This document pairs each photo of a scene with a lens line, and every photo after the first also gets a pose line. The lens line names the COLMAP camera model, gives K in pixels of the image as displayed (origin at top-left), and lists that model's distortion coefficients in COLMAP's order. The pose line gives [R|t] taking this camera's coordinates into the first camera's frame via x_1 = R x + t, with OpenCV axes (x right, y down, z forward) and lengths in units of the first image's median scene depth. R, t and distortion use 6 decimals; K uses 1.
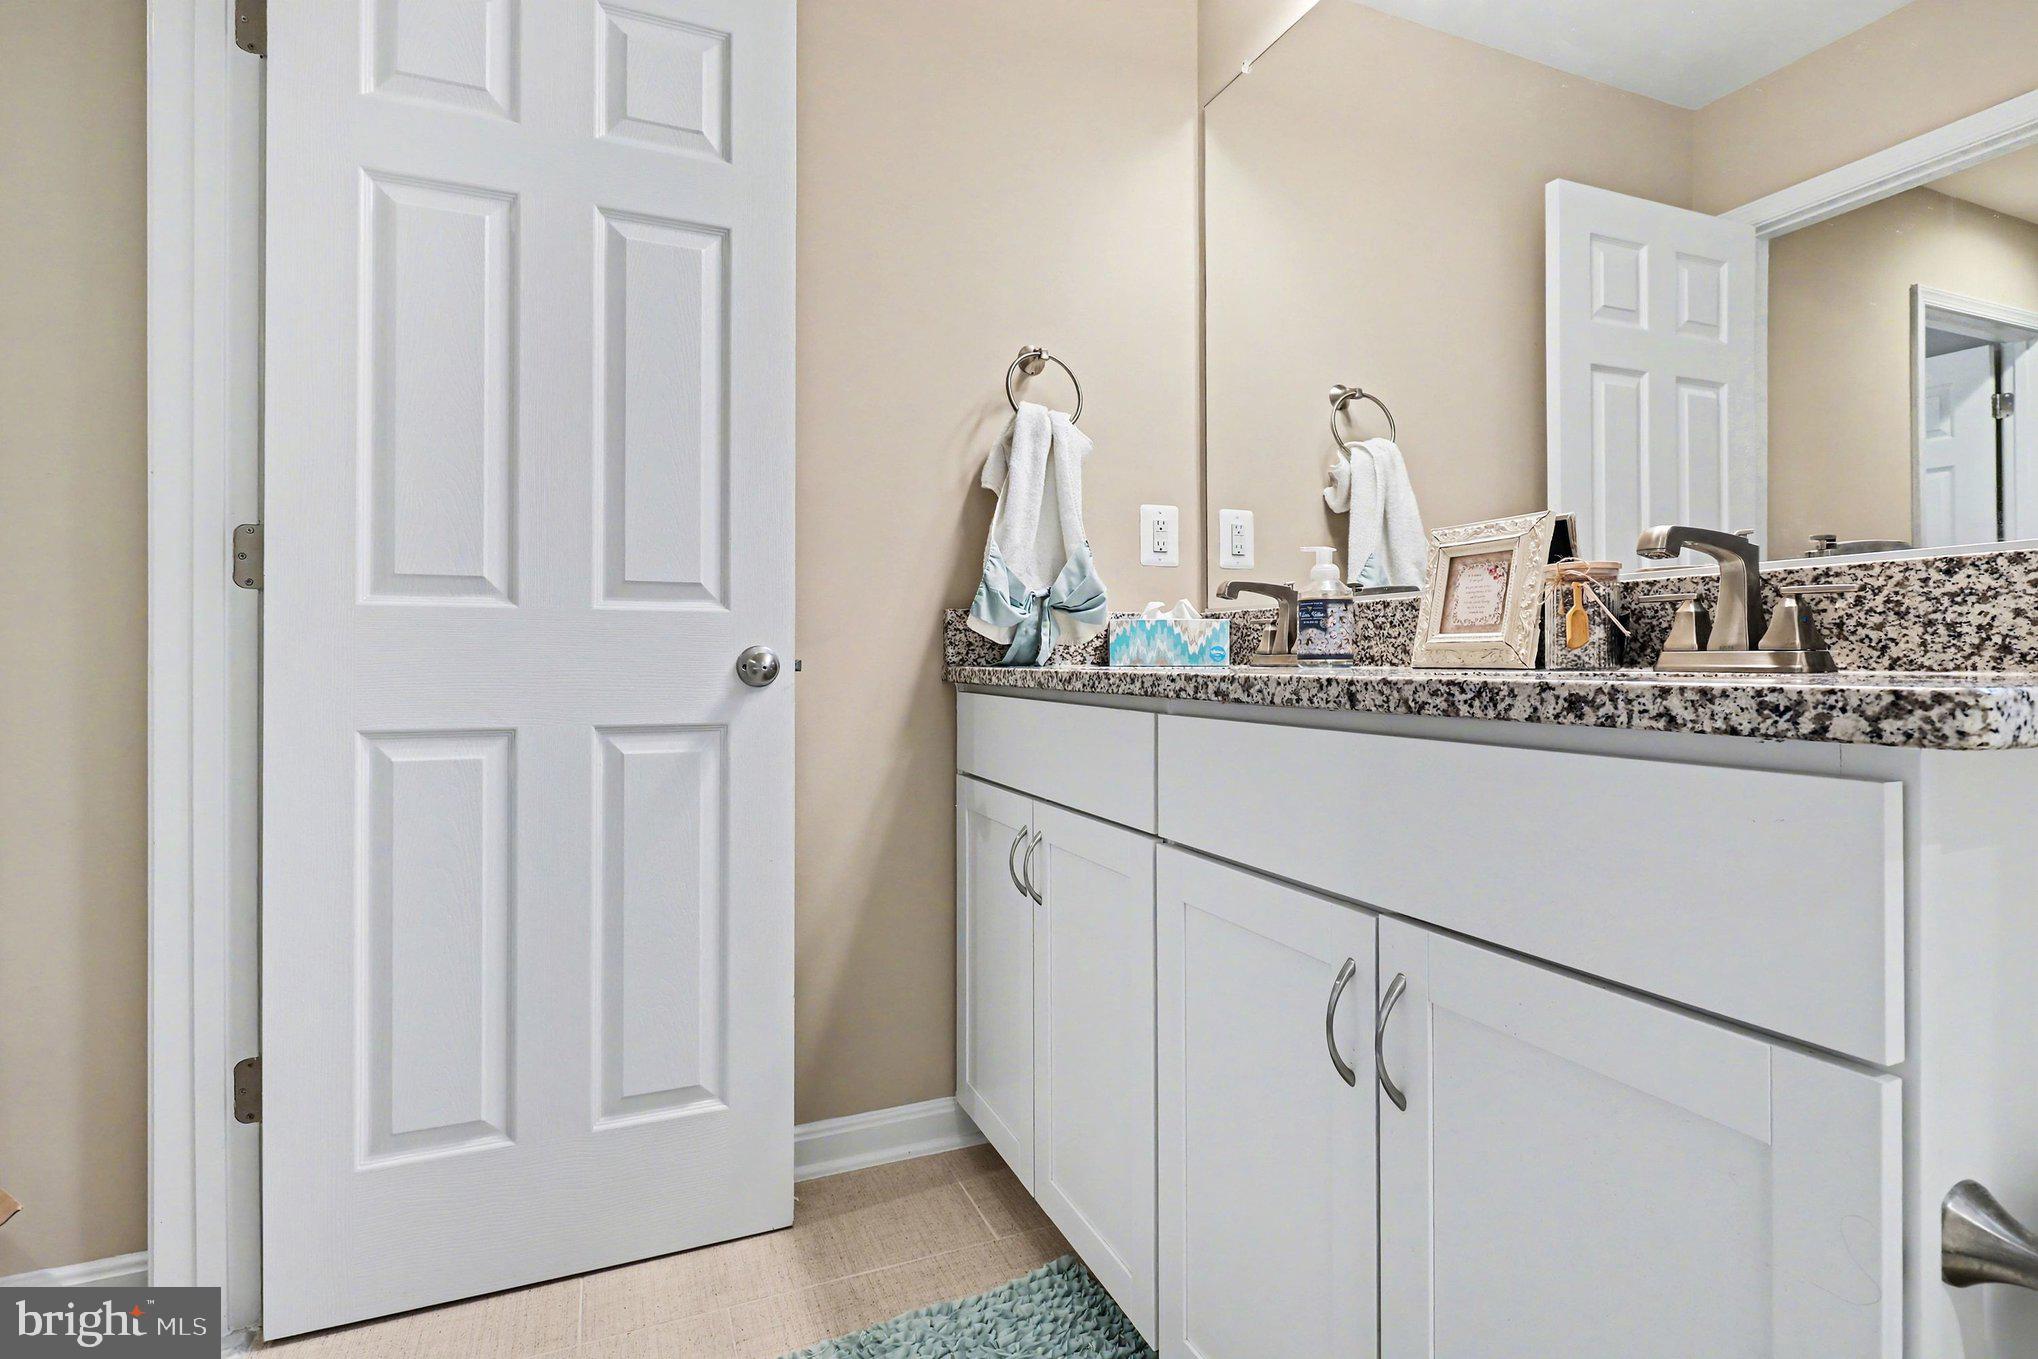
lens RADIAL K [[1009.3, 0, 1048.1], [0, 1009.3, 650.8], [0, 0, 1]] dist [0.011166, -0.000038]
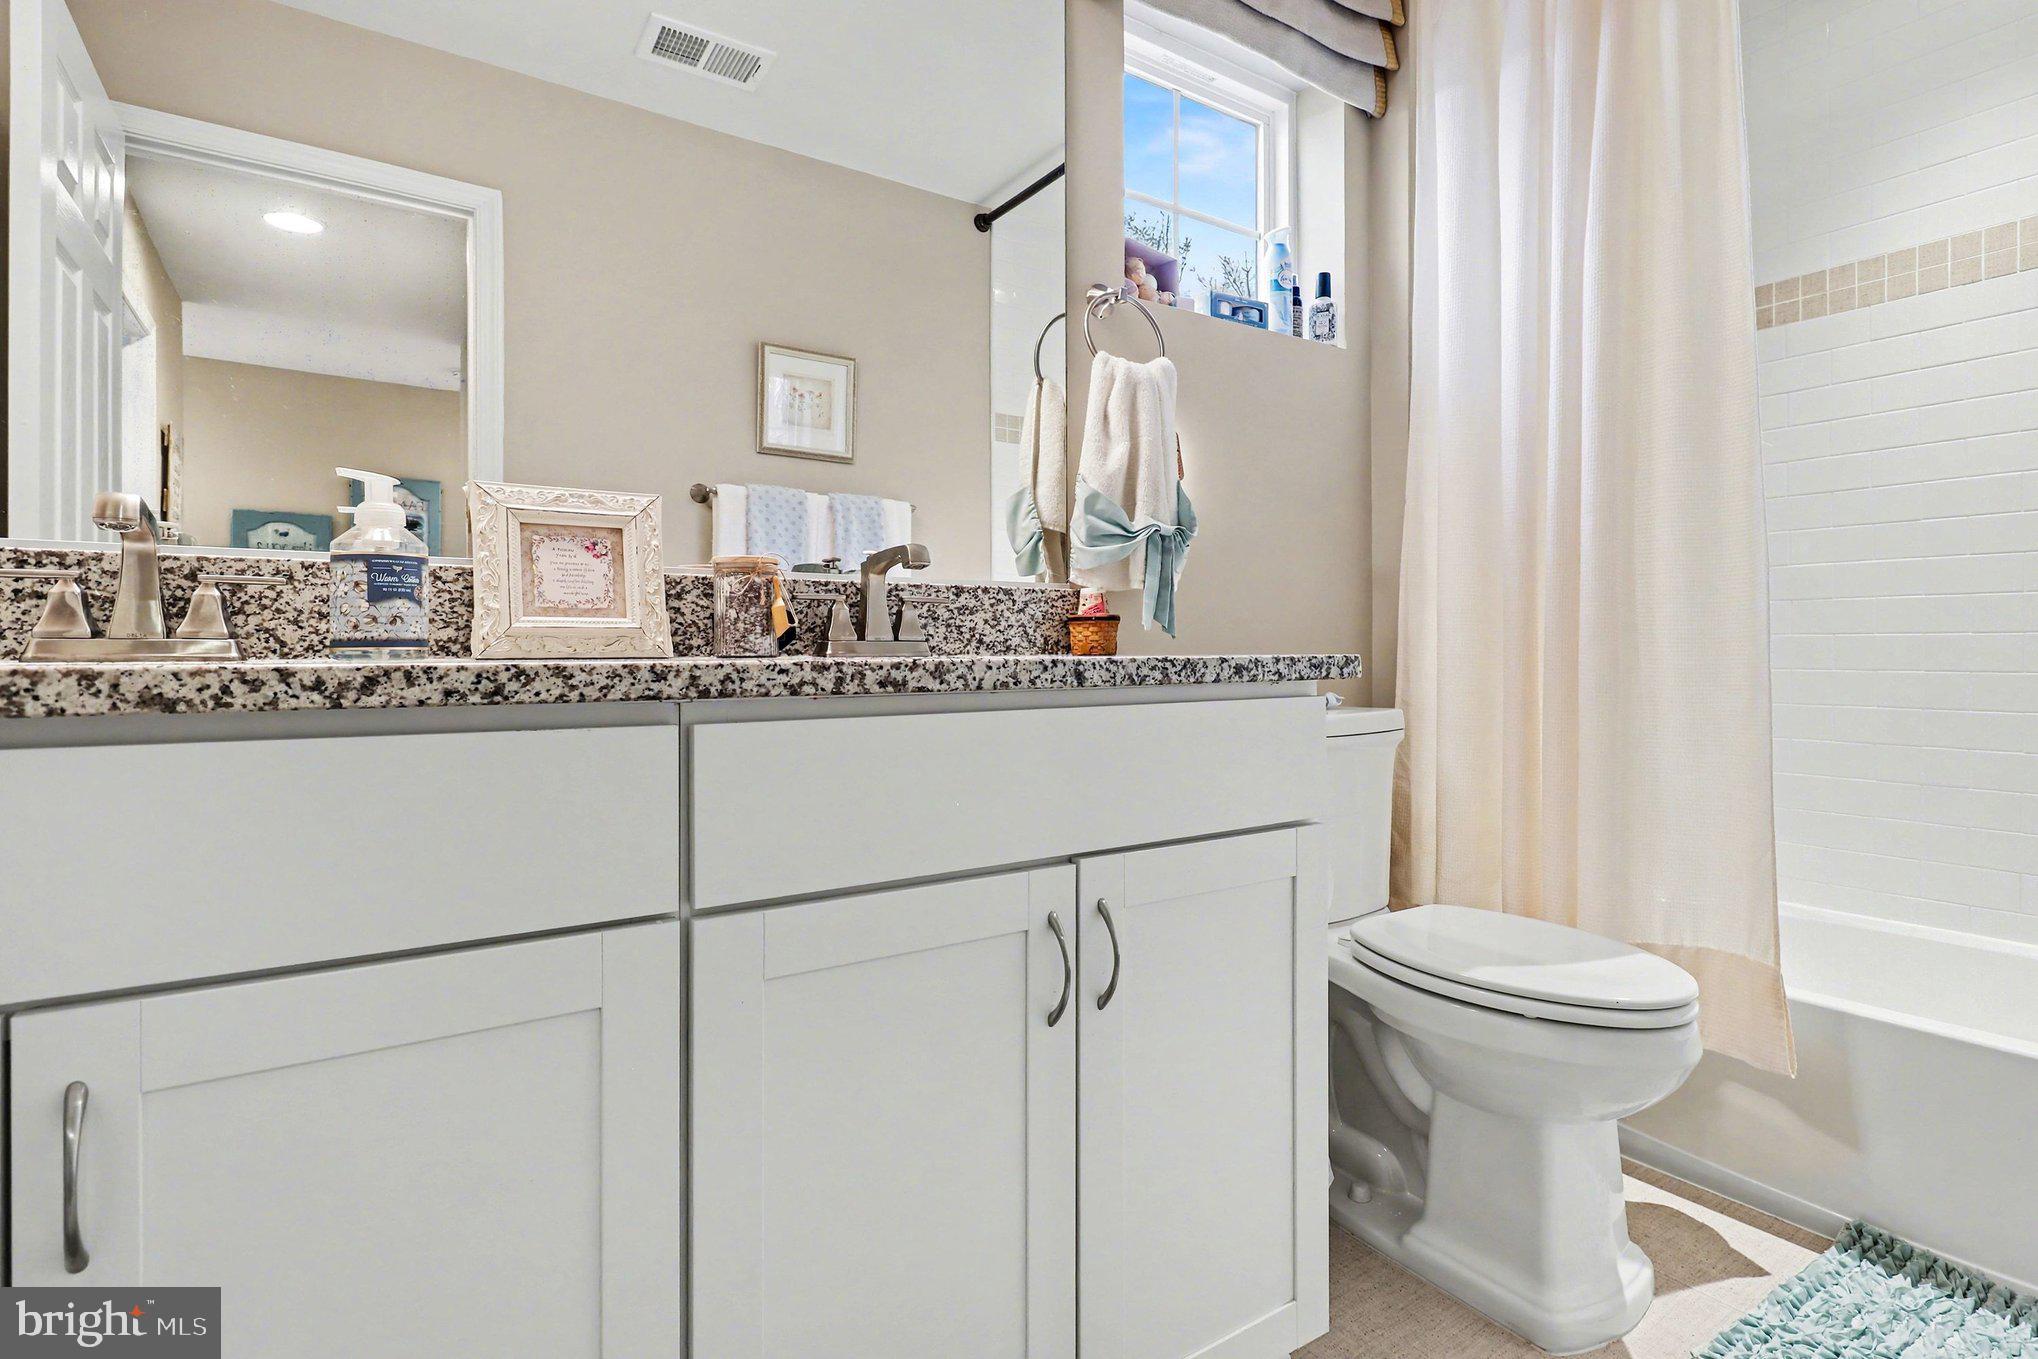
lens RADIAL K [[1009.3, 0, 1048.1], [0, 1009.3, 650.8], [0, 0, 1]] dist [0.011166, -0.000038]
pose [[-0.183233, 0.004863, 0.983058, -0.755544], [-0.001842, 0.999984, -0.005290, 0.022017], [-0.983068, -0.002780, -0.183221, 1.154146]]
